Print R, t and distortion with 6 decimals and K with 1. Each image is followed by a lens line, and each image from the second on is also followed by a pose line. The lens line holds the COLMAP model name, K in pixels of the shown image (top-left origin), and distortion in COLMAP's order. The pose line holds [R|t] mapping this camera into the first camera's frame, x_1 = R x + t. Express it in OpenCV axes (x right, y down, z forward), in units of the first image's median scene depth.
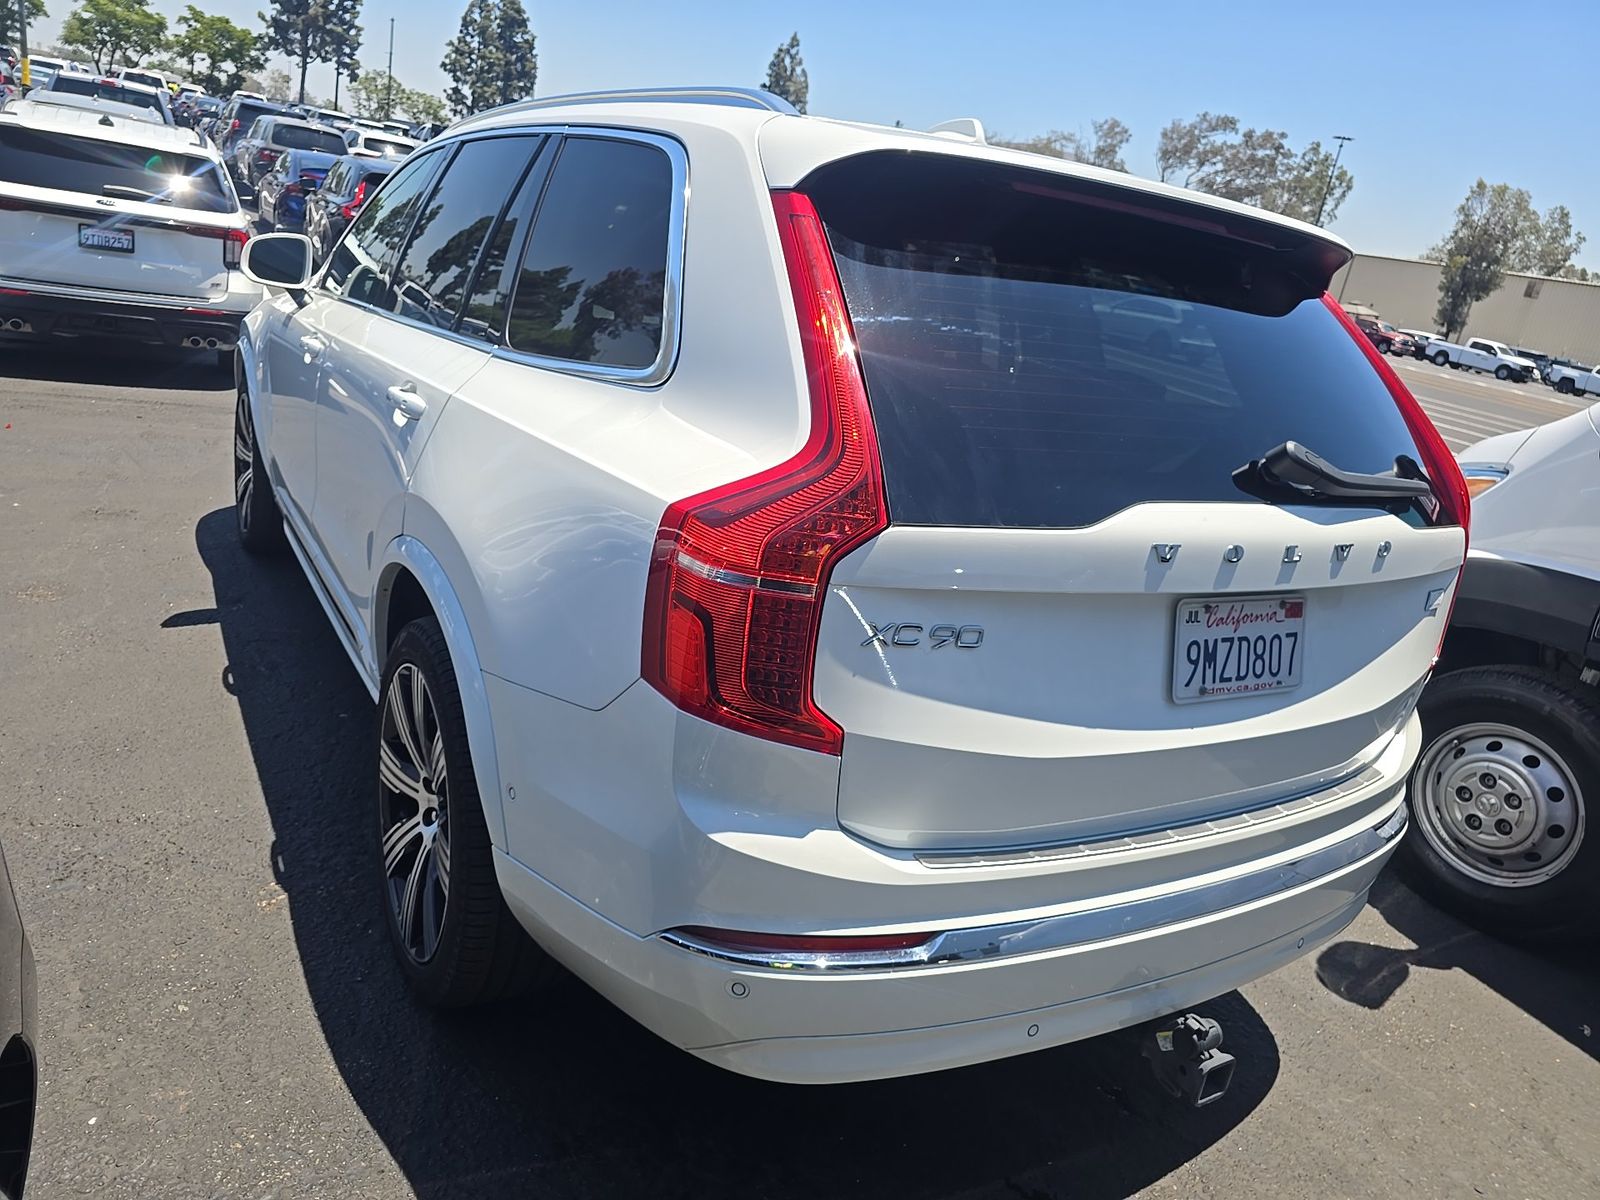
lens RADIAL K [[1084.5, 0, 793.6], [0, 1084.5, 601.4], [0, 0, 1]] dist [0.045408, -0.034915]
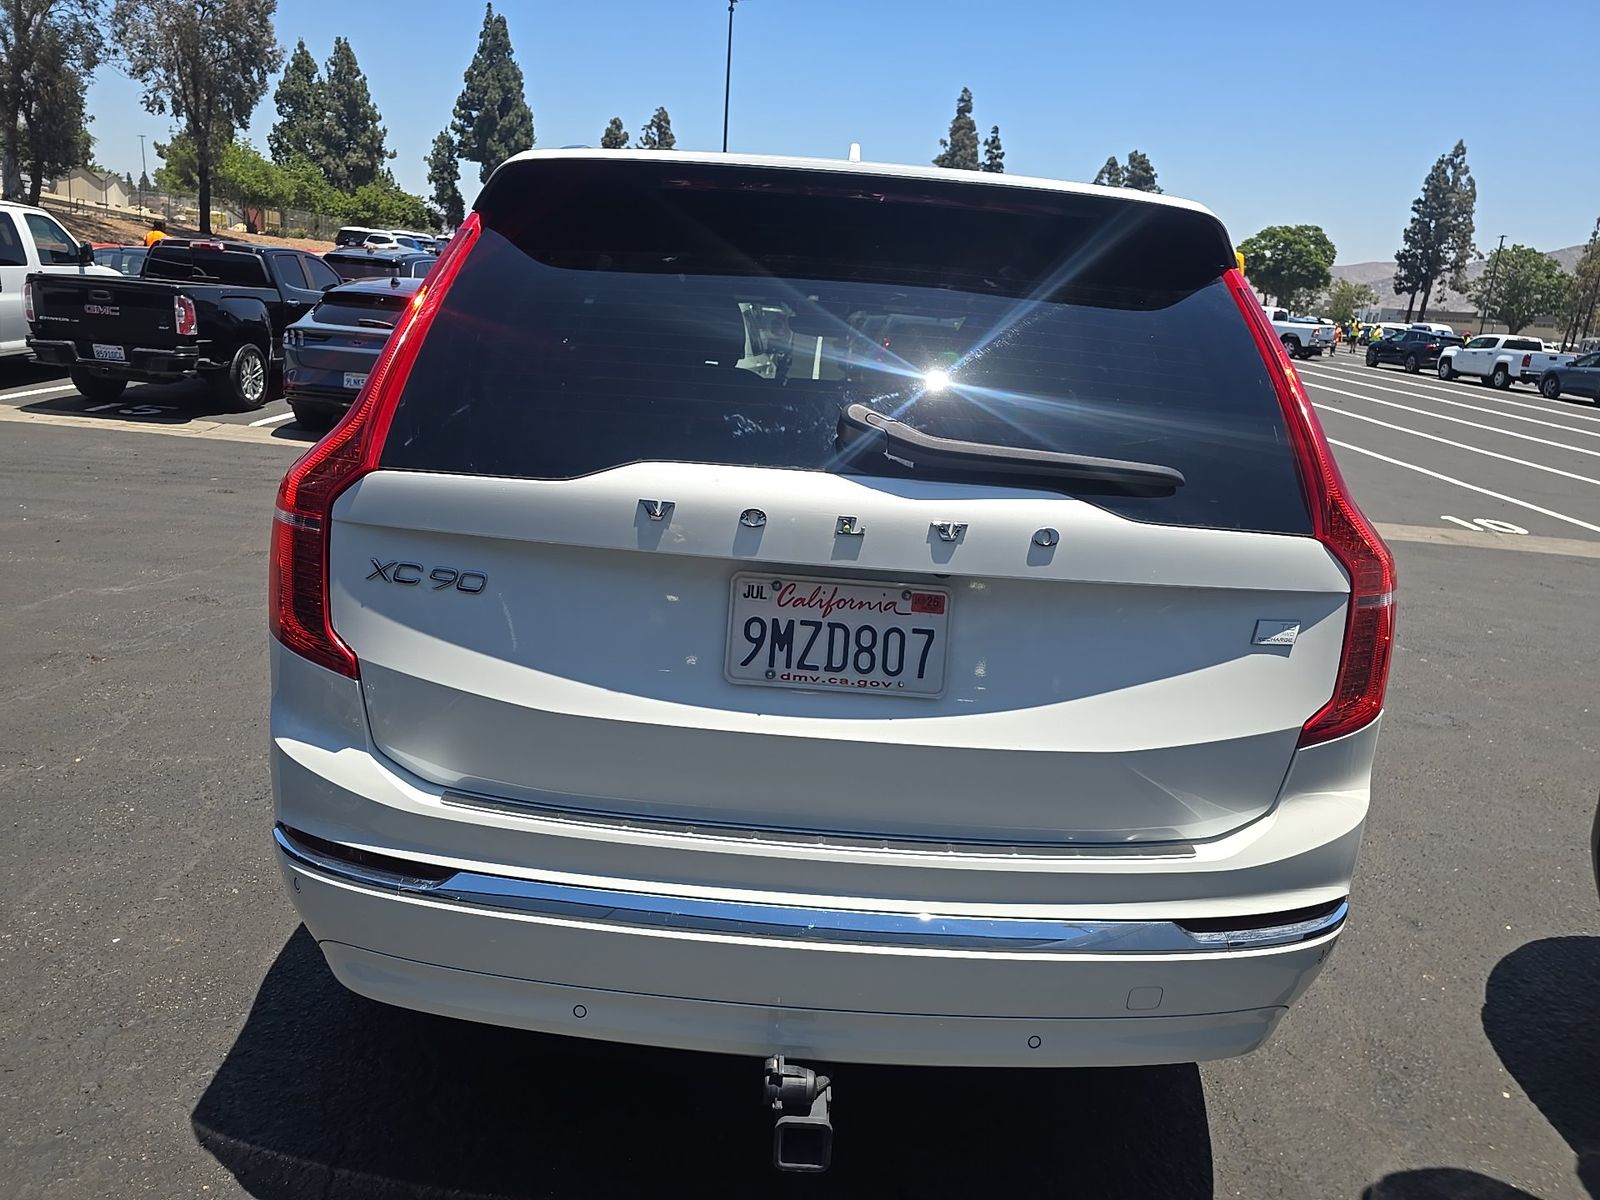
lens RADIAL K [[1084.5, 0, 799.7], [0, 1084.5, 608.5], [0, 0, 1]] dist [0.045408, -0.034915]
pose [[0.863612, 0.042728, -0.502343, 0.839768], [-0.101675, 0.990690, -0.090529, 0.105241], [0.493798, 0.129258, 0.859916, 0.211719]]
